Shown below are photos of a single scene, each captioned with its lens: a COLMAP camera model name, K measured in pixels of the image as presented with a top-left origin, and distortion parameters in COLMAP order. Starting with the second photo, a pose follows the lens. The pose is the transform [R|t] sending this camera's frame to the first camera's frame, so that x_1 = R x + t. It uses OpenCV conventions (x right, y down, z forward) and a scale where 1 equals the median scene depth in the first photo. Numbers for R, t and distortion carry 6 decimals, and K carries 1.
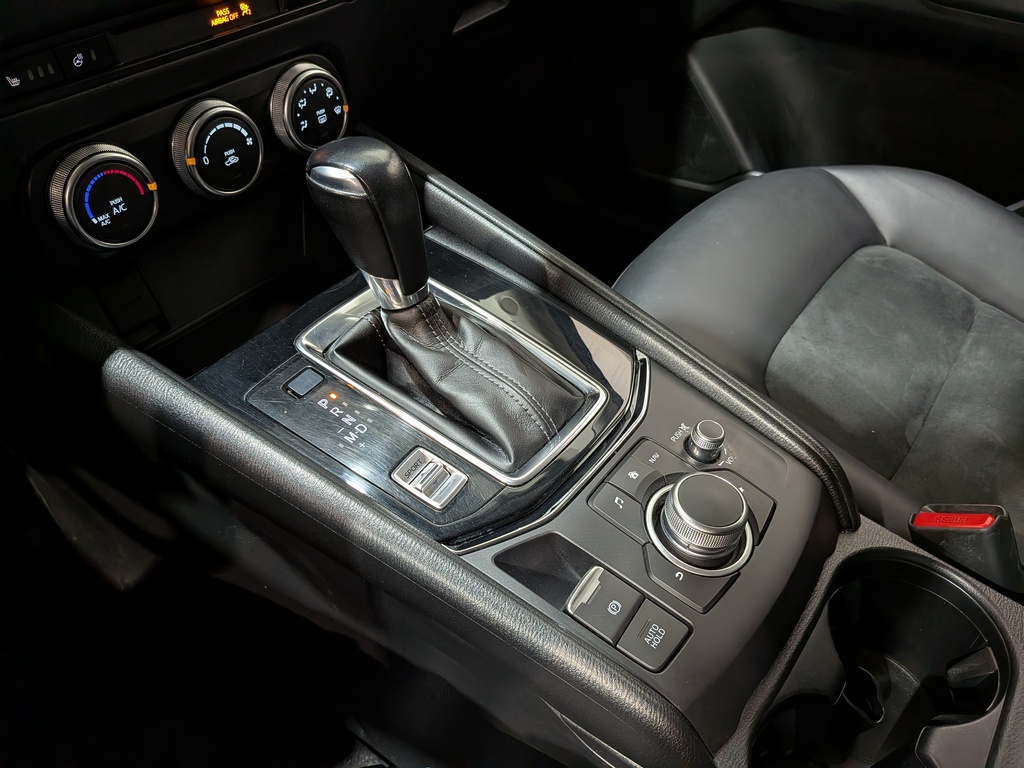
lens RADIAL K [[751.4, 0, 491.1], [0, 751.4, 406.8], [0, 0, 1]] dist [-0.002741, -0.033887]
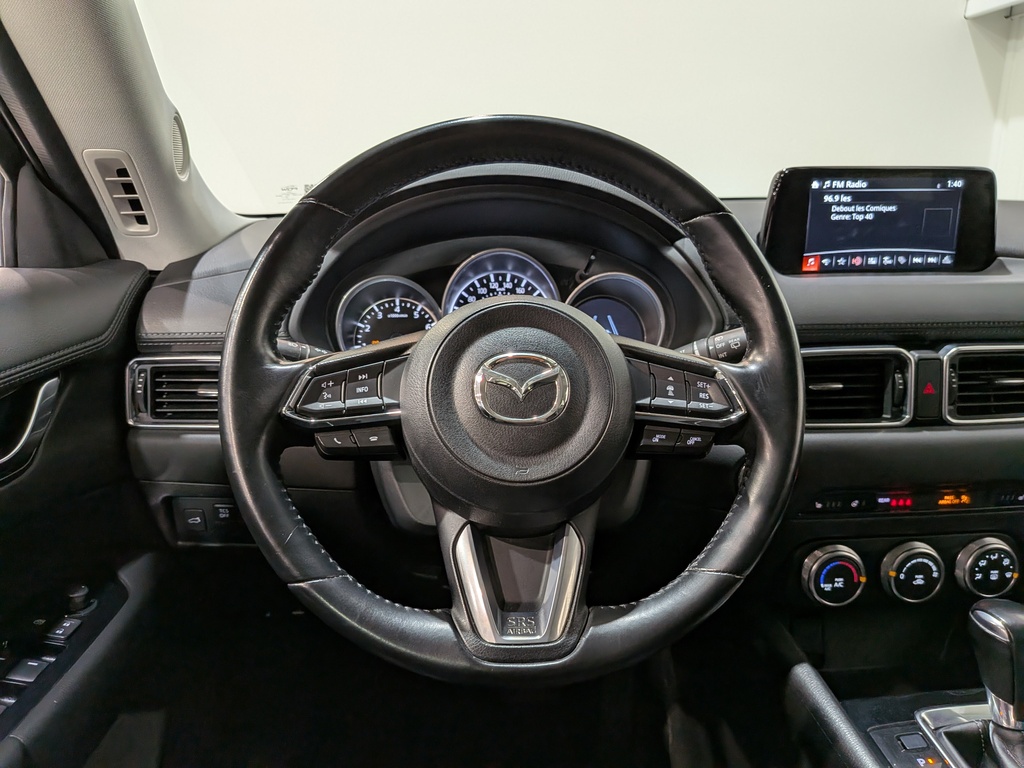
lens RADIAL K [[723.2, 0, 559.9], [0, 723.2, 429.2], [0, 0, 1]] dist [0.000833, -0.014163]
pose [[0.692296, 0.221409, -0.686807, 0.088614], [-0.502981, 0.830520, -0.239263, 0.132736], [0.517431, 0.511092, 0.686330, -0.550551]]
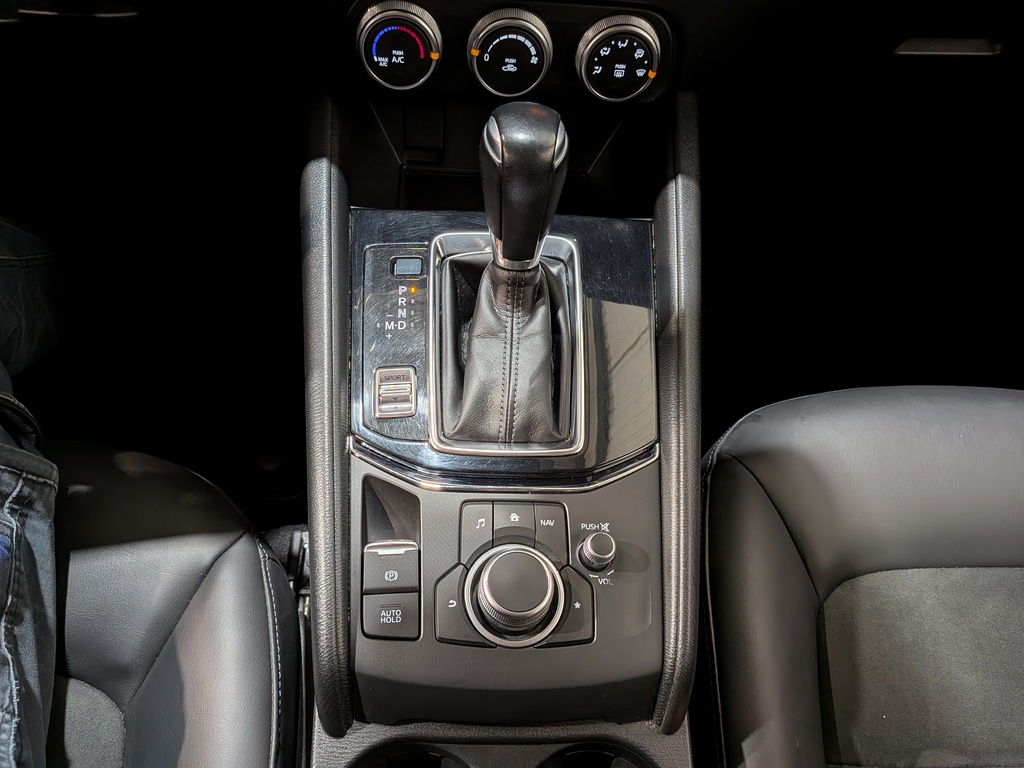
lens RADIAL K [[745.1, 0, 506.0], [0, 745.1, 405.5], [0, 0, 1]] dist [0.010951, -0.032706]
pose [[0.629687, 0.669933, -0.393298, 0.440318], [-0.590261, 0.741747, 0.318439, -0.320456], [0.505061, 0.031631, 0.862504, 0.062043]]
